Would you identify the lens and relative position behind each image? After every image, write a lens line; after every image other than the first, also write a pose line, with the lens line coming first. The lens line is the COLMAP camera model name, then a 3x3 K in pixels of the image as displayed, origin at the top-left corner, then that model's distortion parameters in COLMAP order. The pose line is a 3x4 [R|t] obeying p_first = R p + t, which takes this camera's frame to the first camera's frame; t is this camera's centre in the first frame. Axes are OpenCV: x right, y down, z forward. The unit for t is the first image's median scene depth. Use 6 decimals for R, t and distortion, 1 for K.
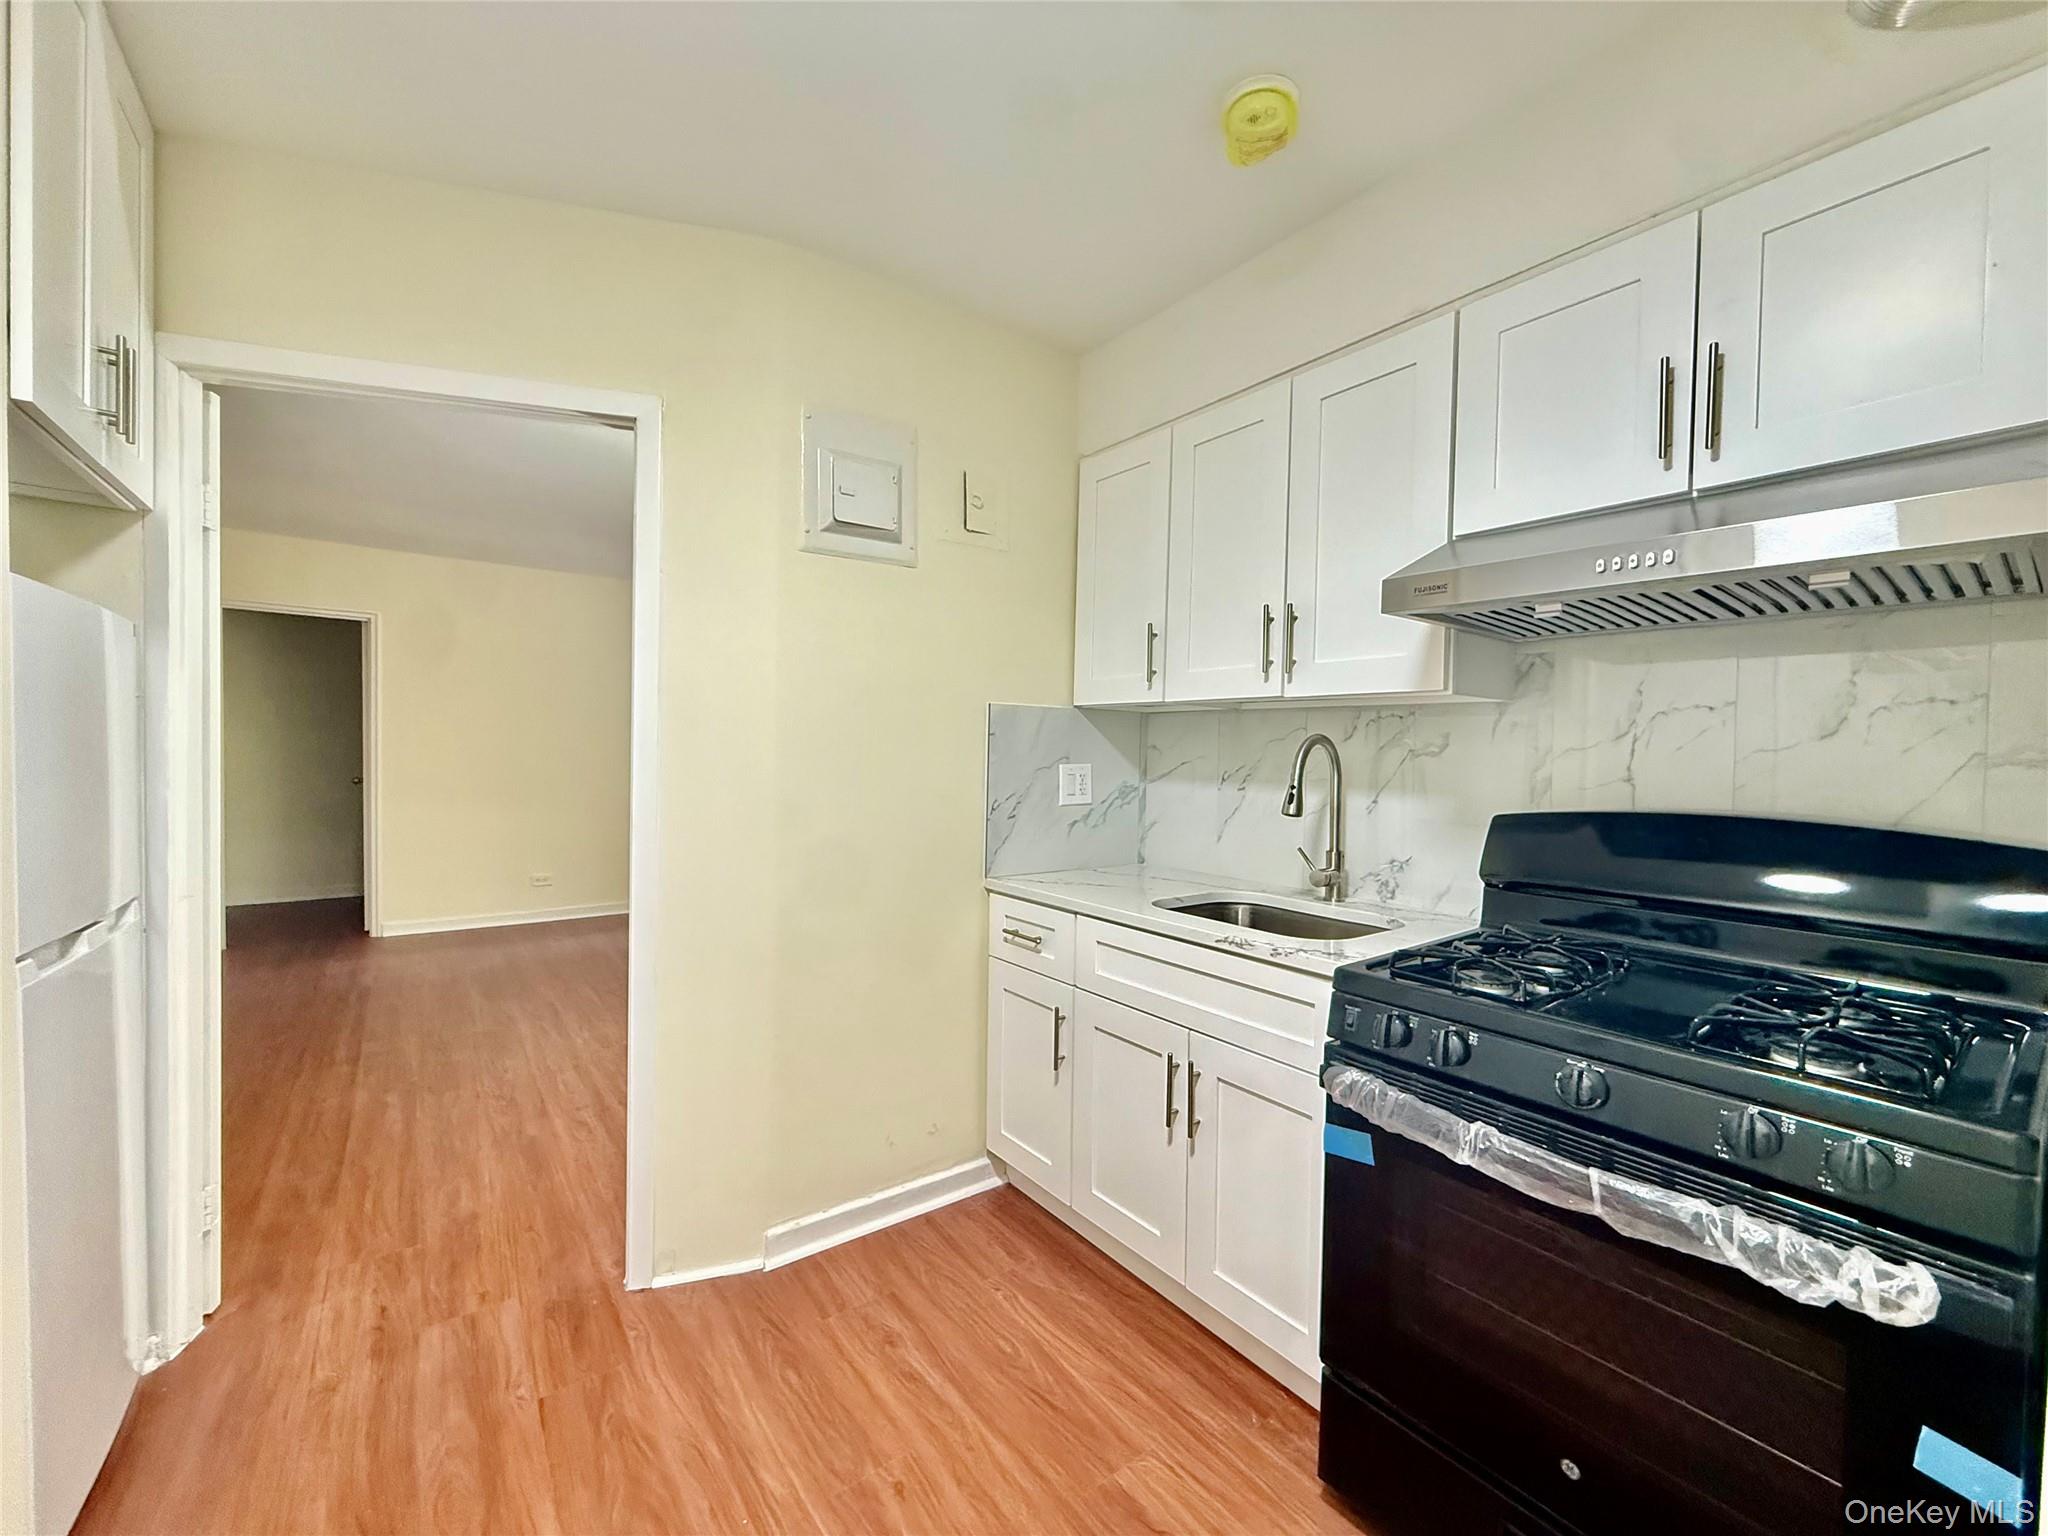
lens RADIAL K [[823.1, 0, 1023.4], [0, 823.1, 768.6], [0, 0, 1]] dist [-0.000157, 0.000425]
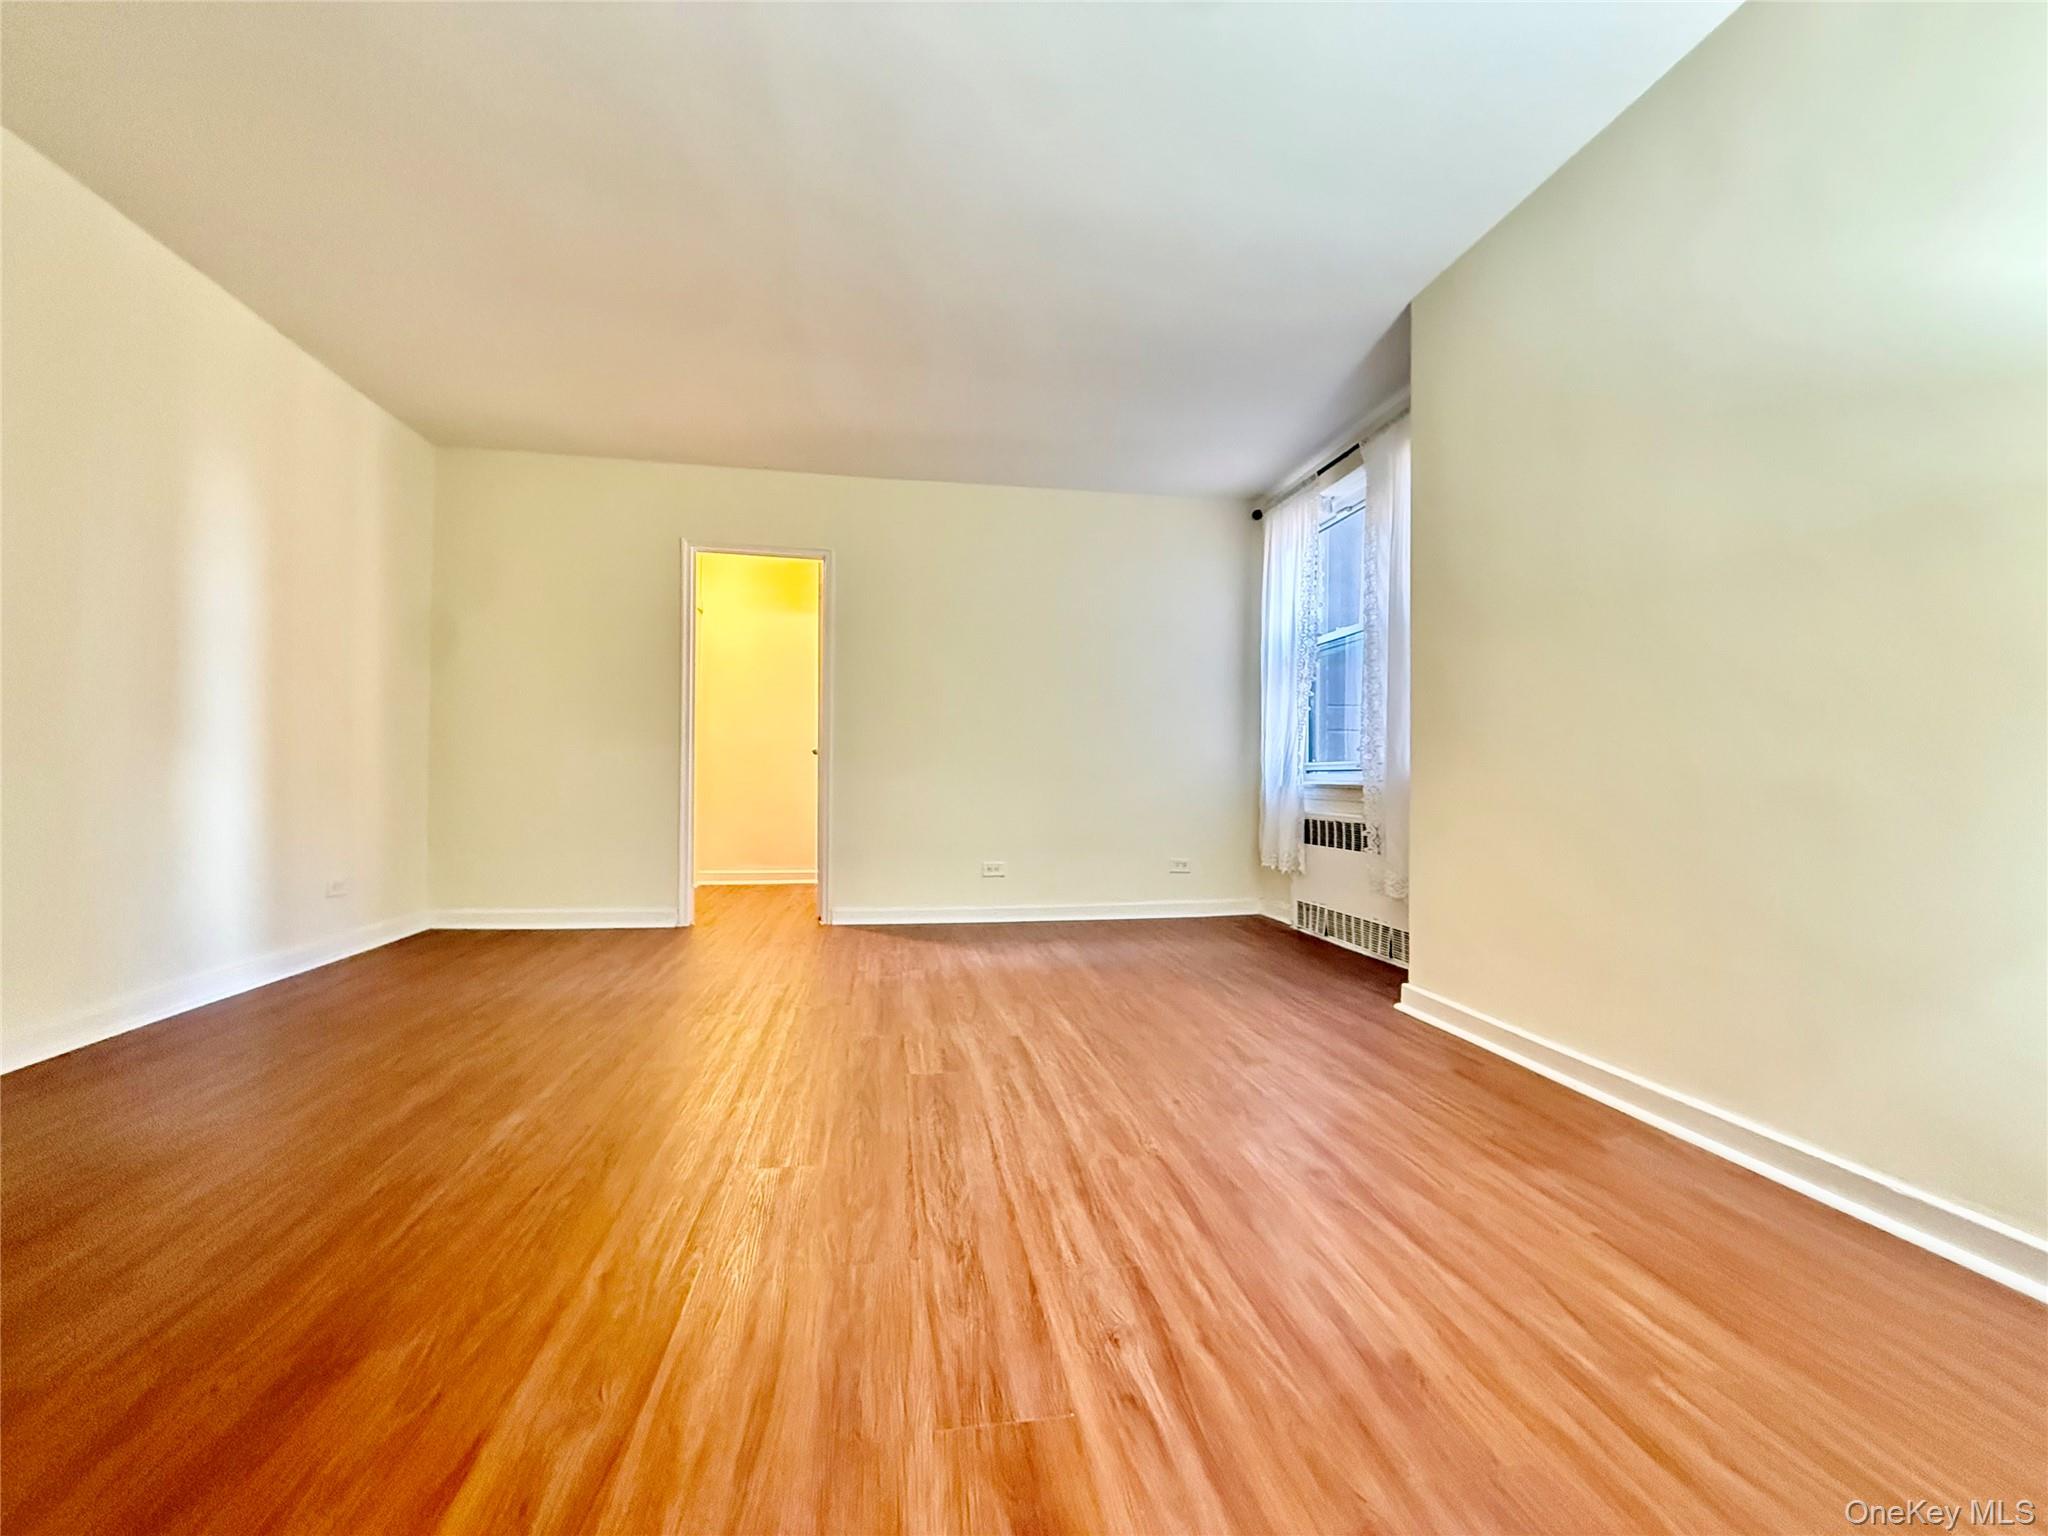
lens RADIAL K [[823.1, 0, 1027.1], [0, 823.1, 770.5], [0, 0, 1]] dist [-0.000157, 0.000425]
pose [[0.892722, -0.013905, -0.450394, -0.631988], [-0.004463, 0.999202, -0.039695, 0.234212], [0.450587, 0.037446, 0.891947, 0.974556]]
